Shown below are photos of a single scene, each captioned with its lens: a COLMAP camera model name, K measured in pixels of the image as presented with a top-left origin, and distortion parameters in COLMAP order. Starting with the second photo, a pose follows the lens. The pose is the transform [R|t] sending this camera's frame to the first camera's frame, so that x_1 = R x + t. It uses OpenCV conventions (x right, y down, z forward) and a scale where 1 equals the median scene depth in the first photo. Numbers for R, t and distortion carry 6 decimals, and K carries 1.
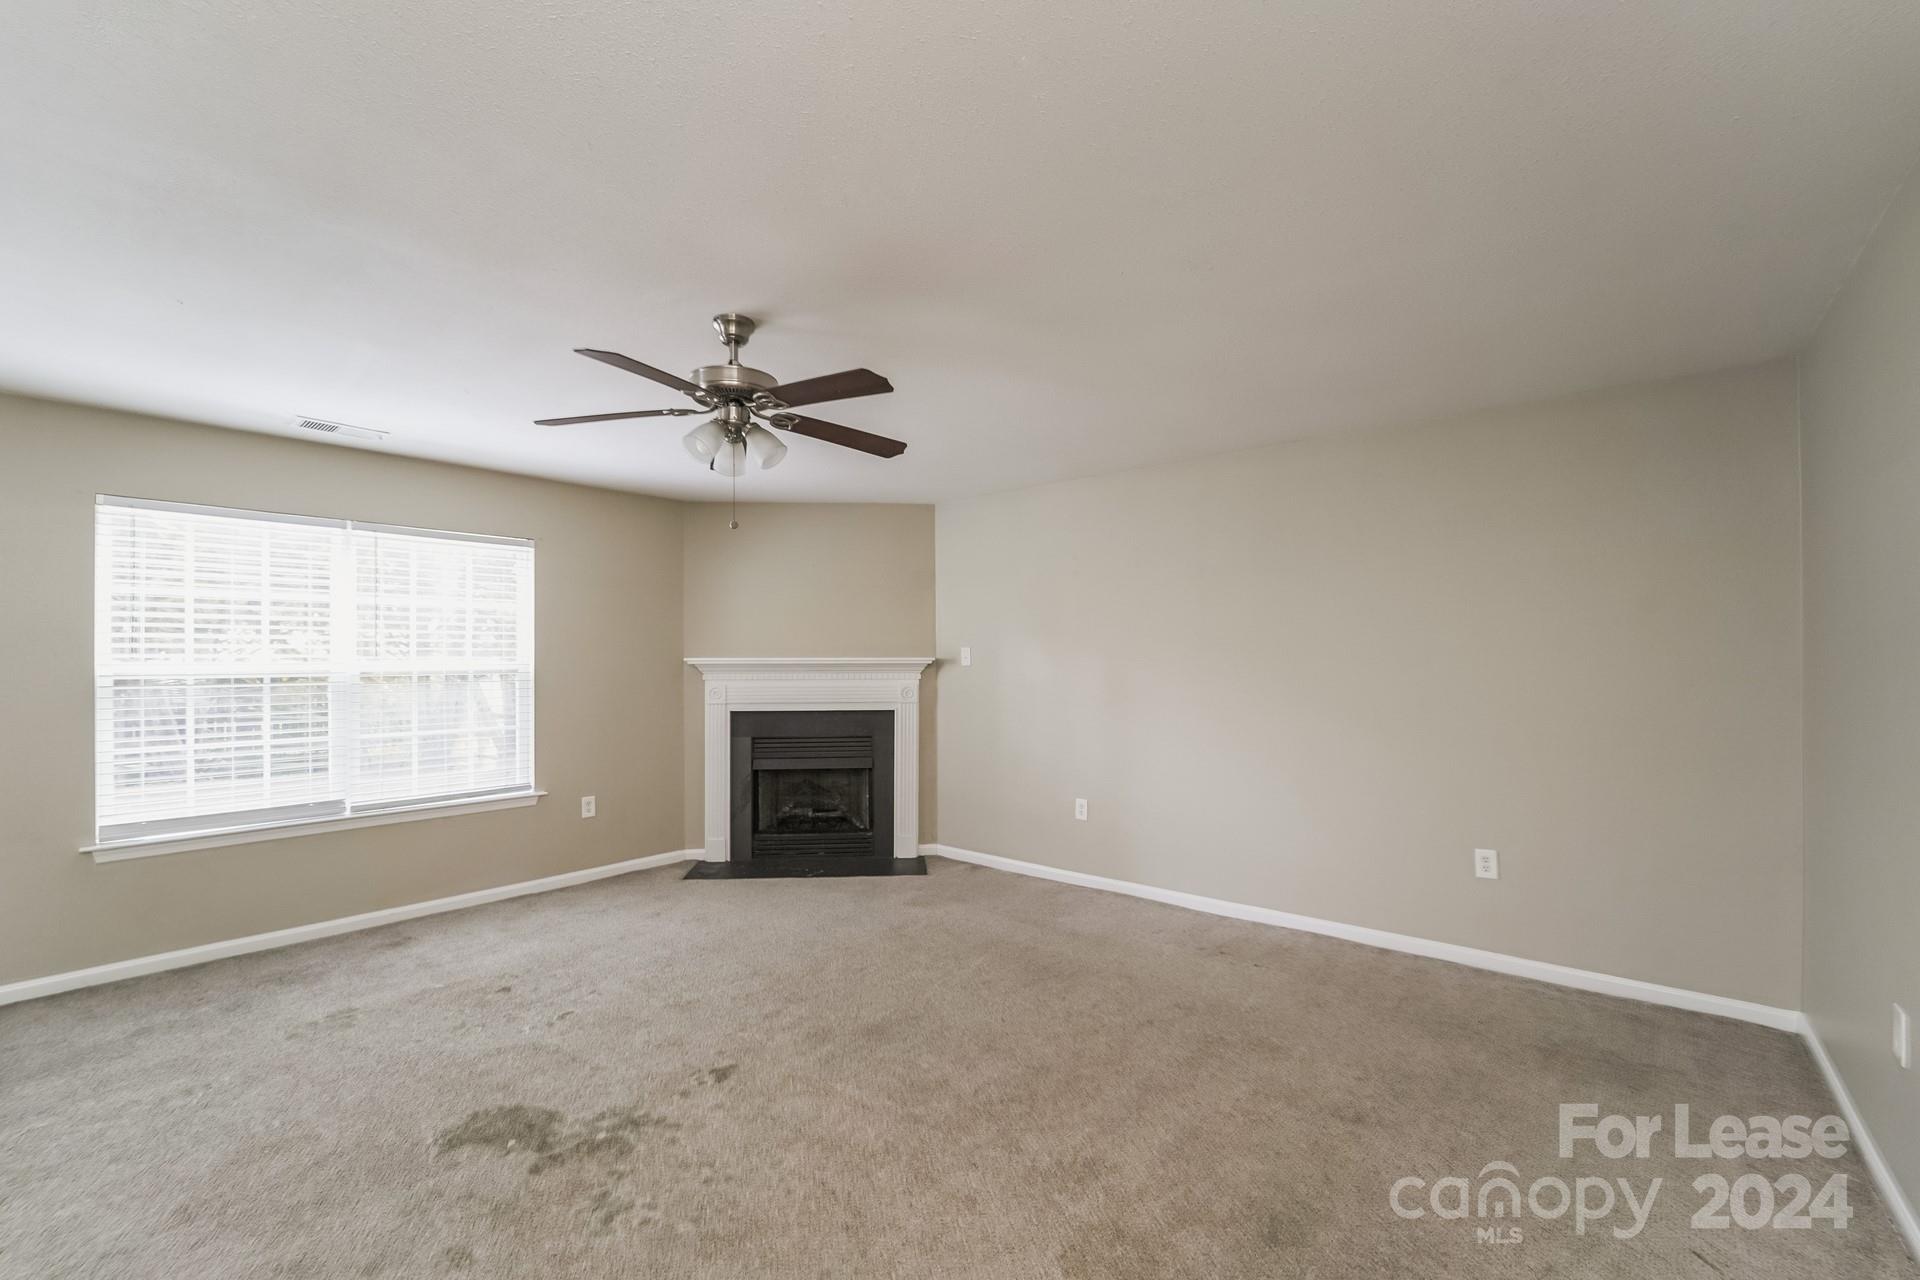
lens RADIAL K [[788.7, 0, 959.2], [0, 788.7, 659.1], [0, 0, 1]] dist [-0.000508, 0.000030]
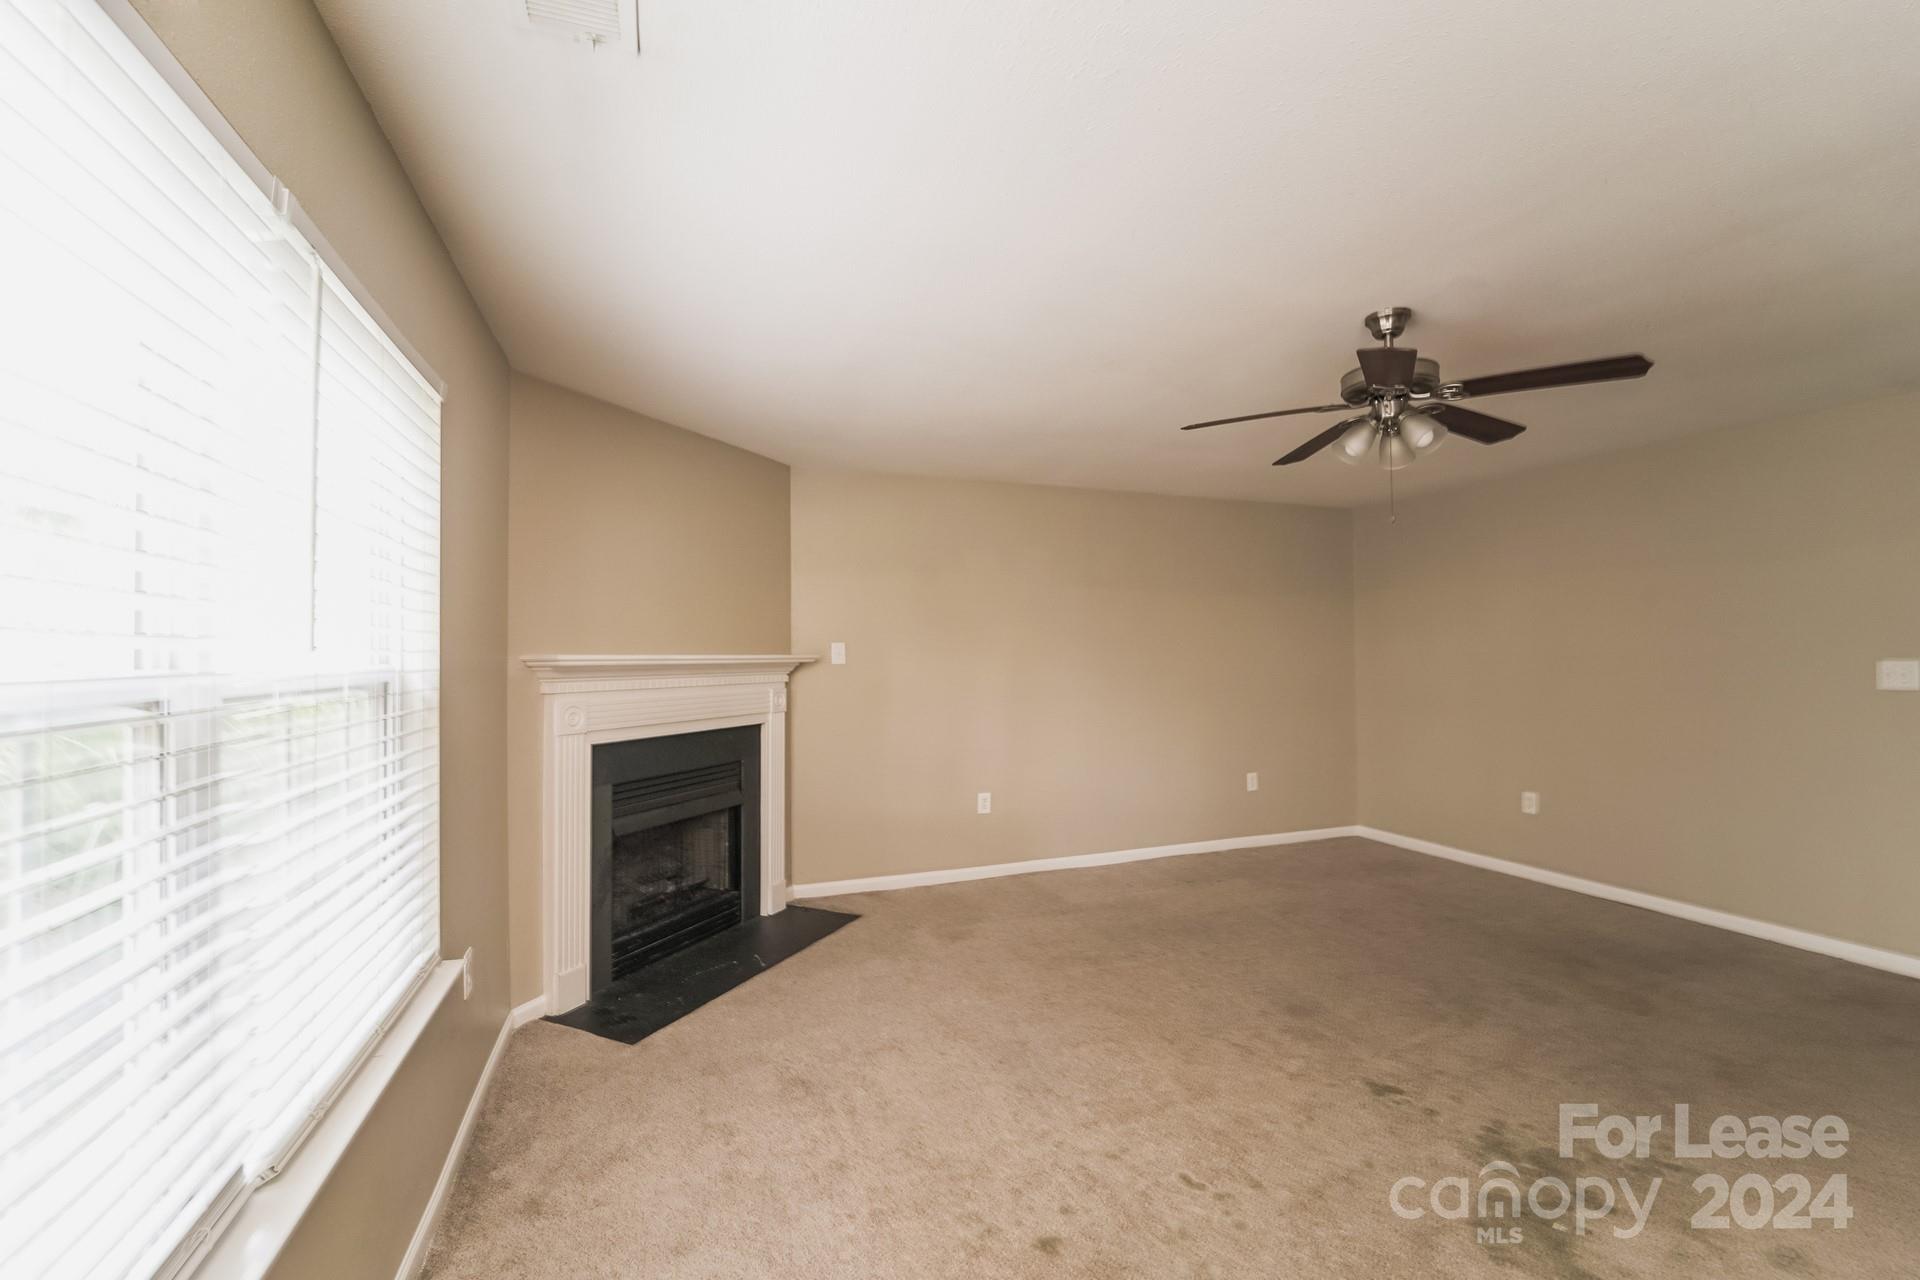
lens RADIAL K [[780.4, 0, 960.0], [0, 780.4, 640.0], [0, 0, 1]] dist [-0.001794, 0.000117]
pose [[0.486972, 0.019247, 0.873205, -0.688045], [-0.001406, 0.999773, -0.021252, -0.000564], [-0.873416, 0.009121, 0.486889, 0.485903]]
